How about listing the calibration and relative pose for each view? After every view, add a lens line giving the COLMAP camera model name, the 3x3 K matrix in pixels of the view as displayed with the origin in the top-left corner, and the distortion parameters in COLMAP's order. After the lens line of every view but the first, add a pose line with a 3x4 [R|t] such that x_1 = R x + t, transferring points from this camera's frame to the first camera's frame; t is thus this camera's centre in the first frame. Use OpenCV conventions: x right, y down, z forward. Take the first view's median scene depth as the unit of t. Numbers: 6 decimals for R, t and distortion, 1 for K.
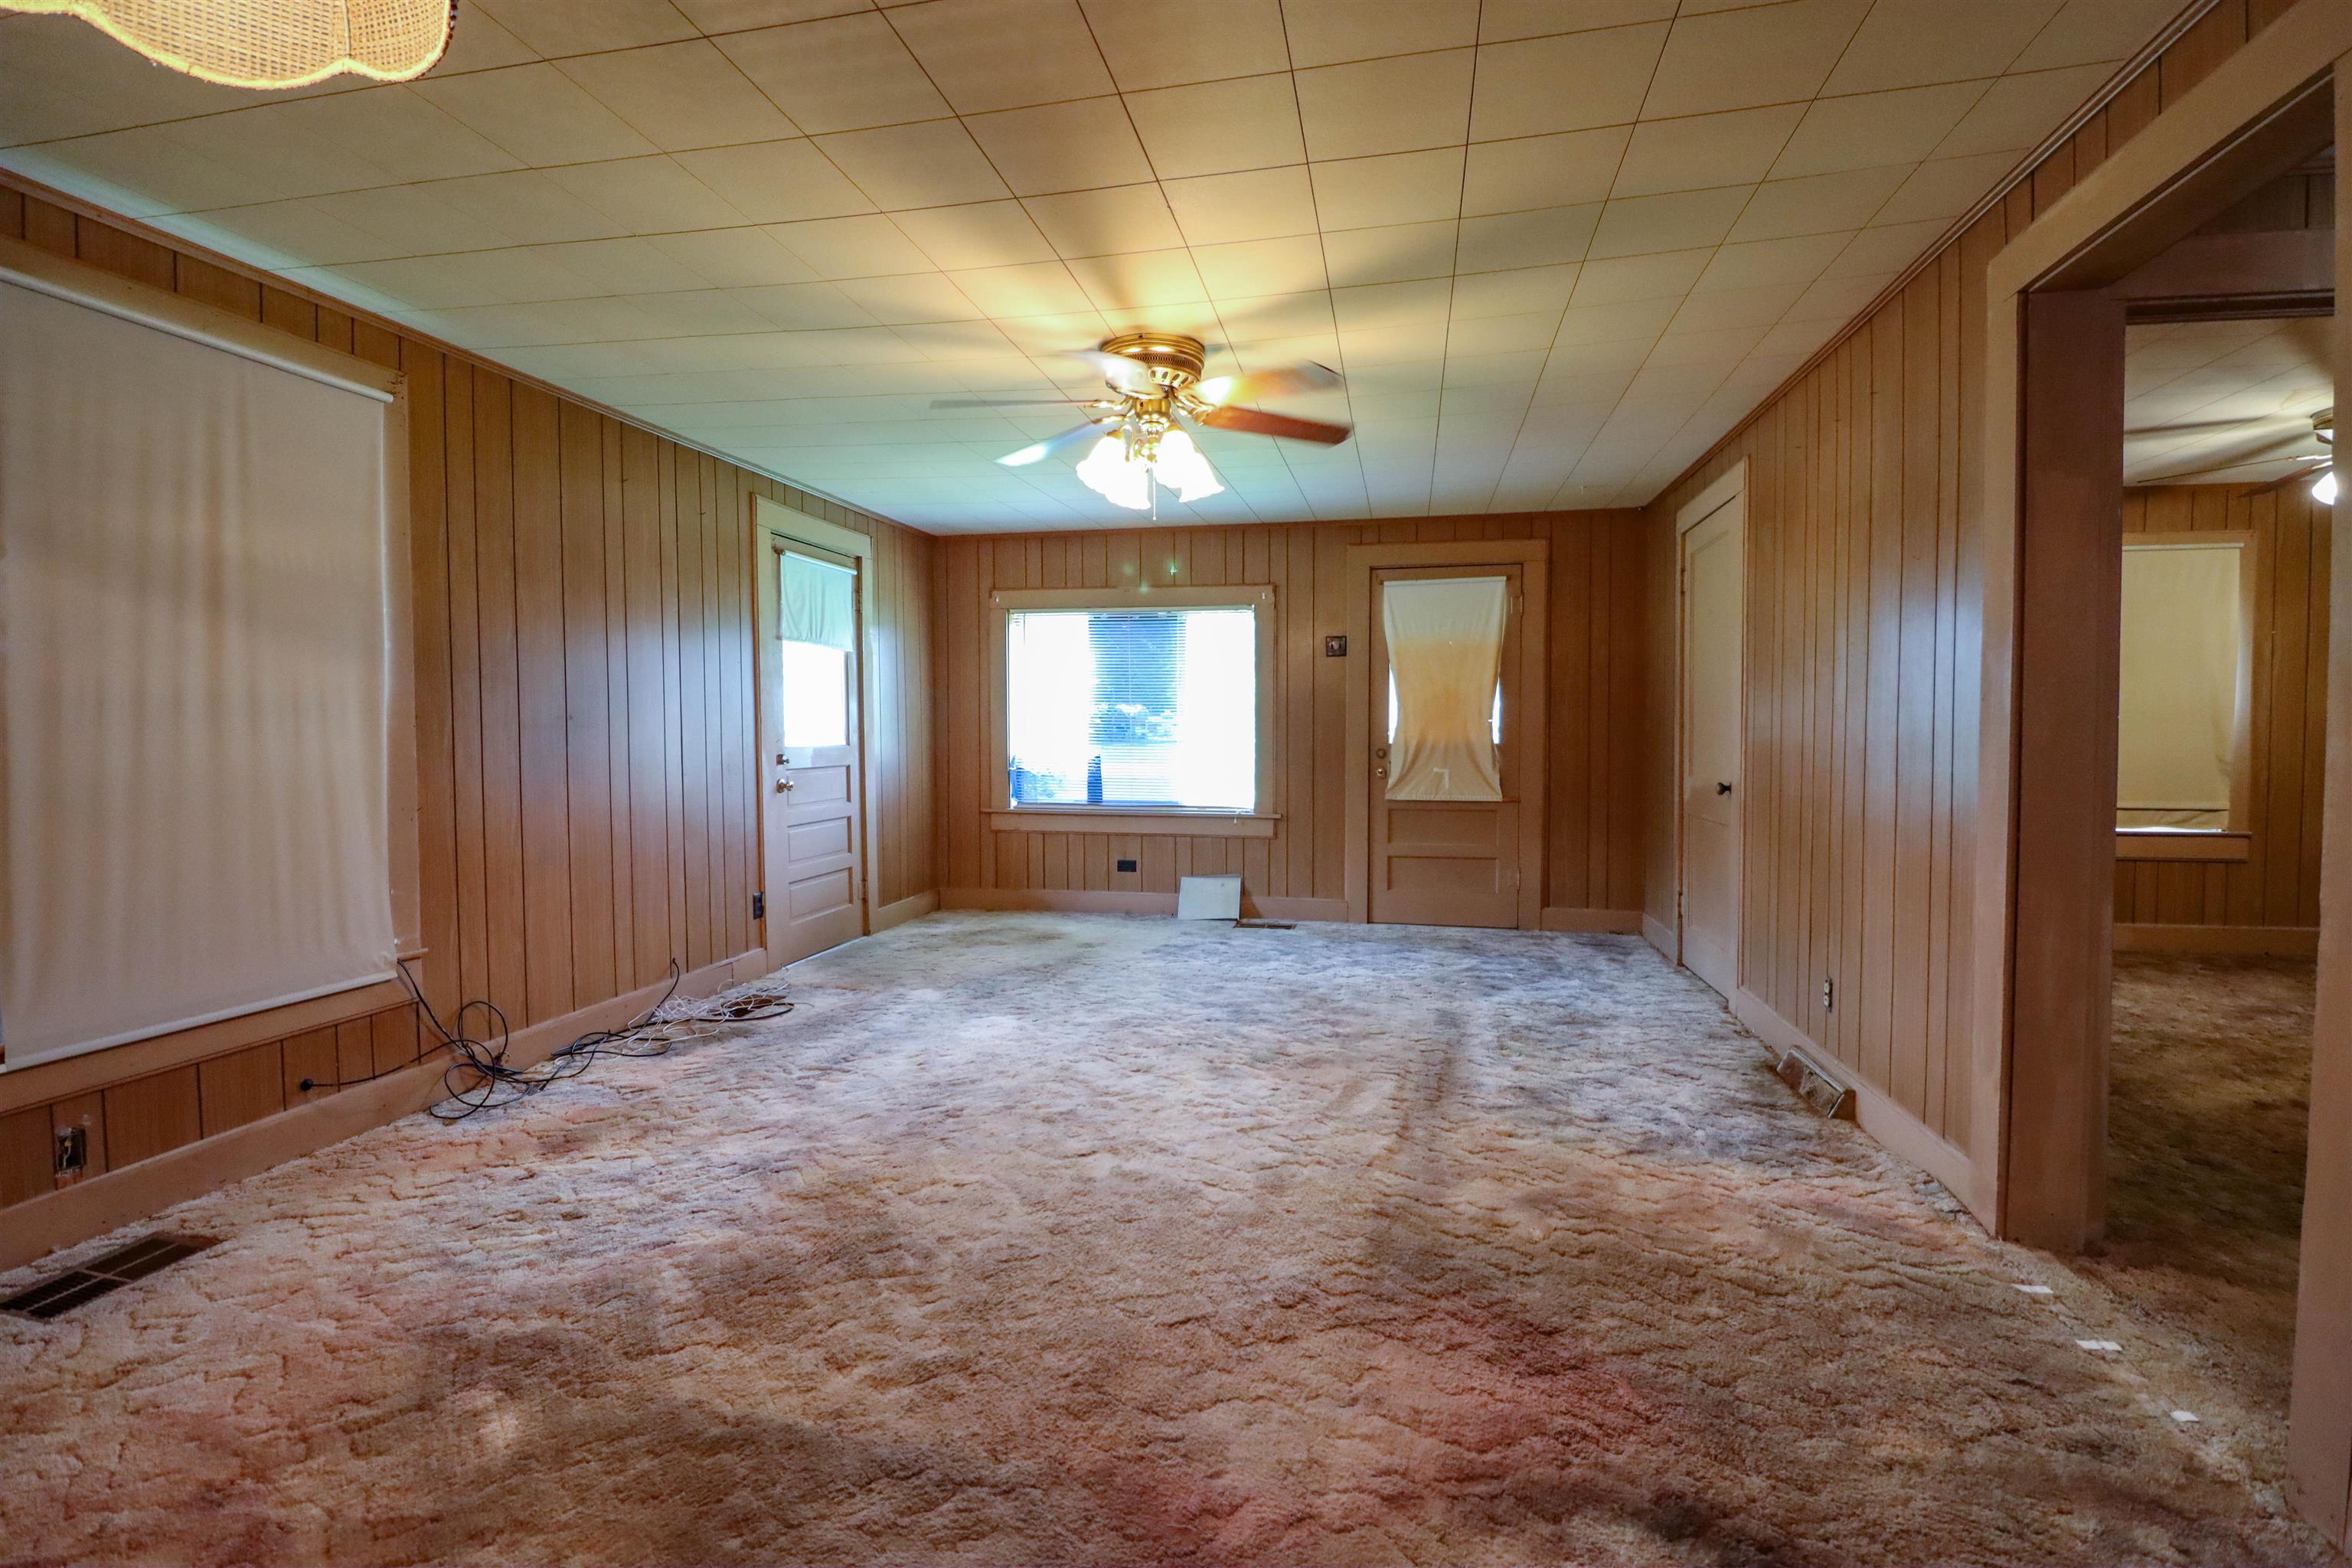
lens RADIAL K [[1097.3, 0, 1181.3], [0, 1097.3, 778.0], [0, 0, 1]] dist [-0.009311, -0.006818]
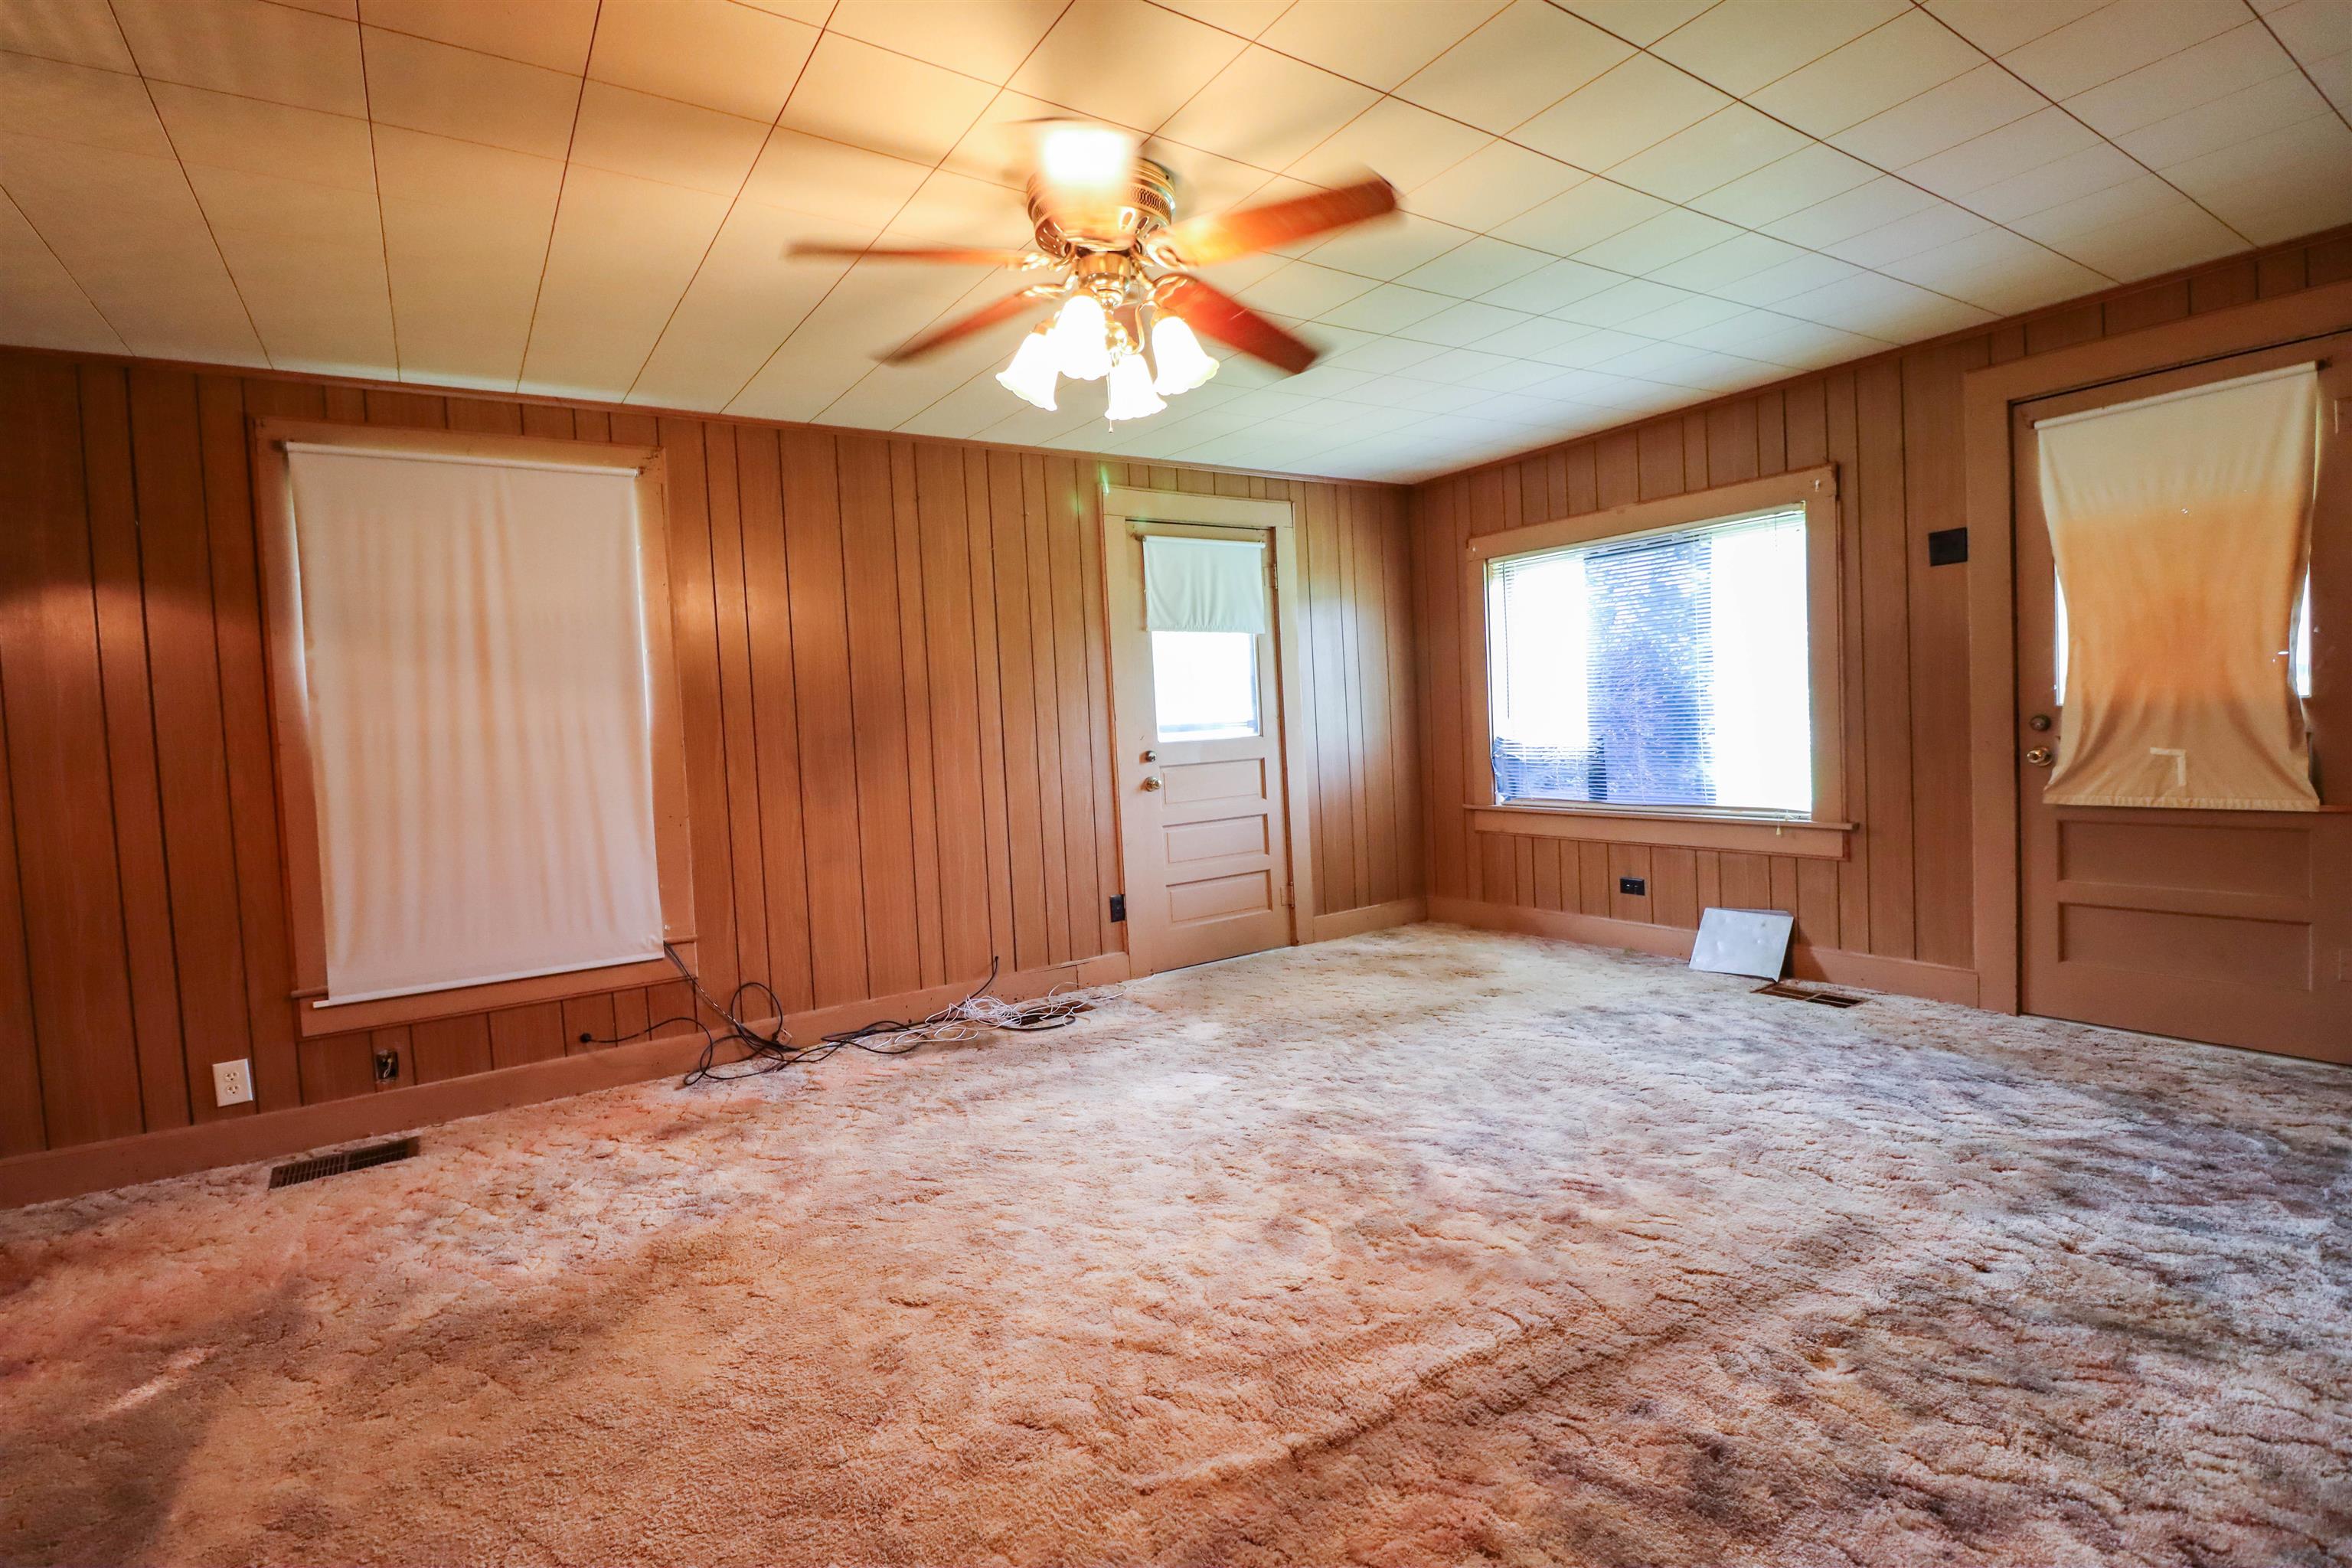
lens RADIAL K [[1097.3, 0, 1171.6], [0, 1097.3, 774.1], [0, 0, 1]] dist [-0.009311, -0.006818]
pose [[0.710261, -0.001067, -0.703937, 0.441702], [0.018739, 0.999673, 0.017393, -0.024406], [0.703689, -0.025544, 0.710049, 0.463433]]
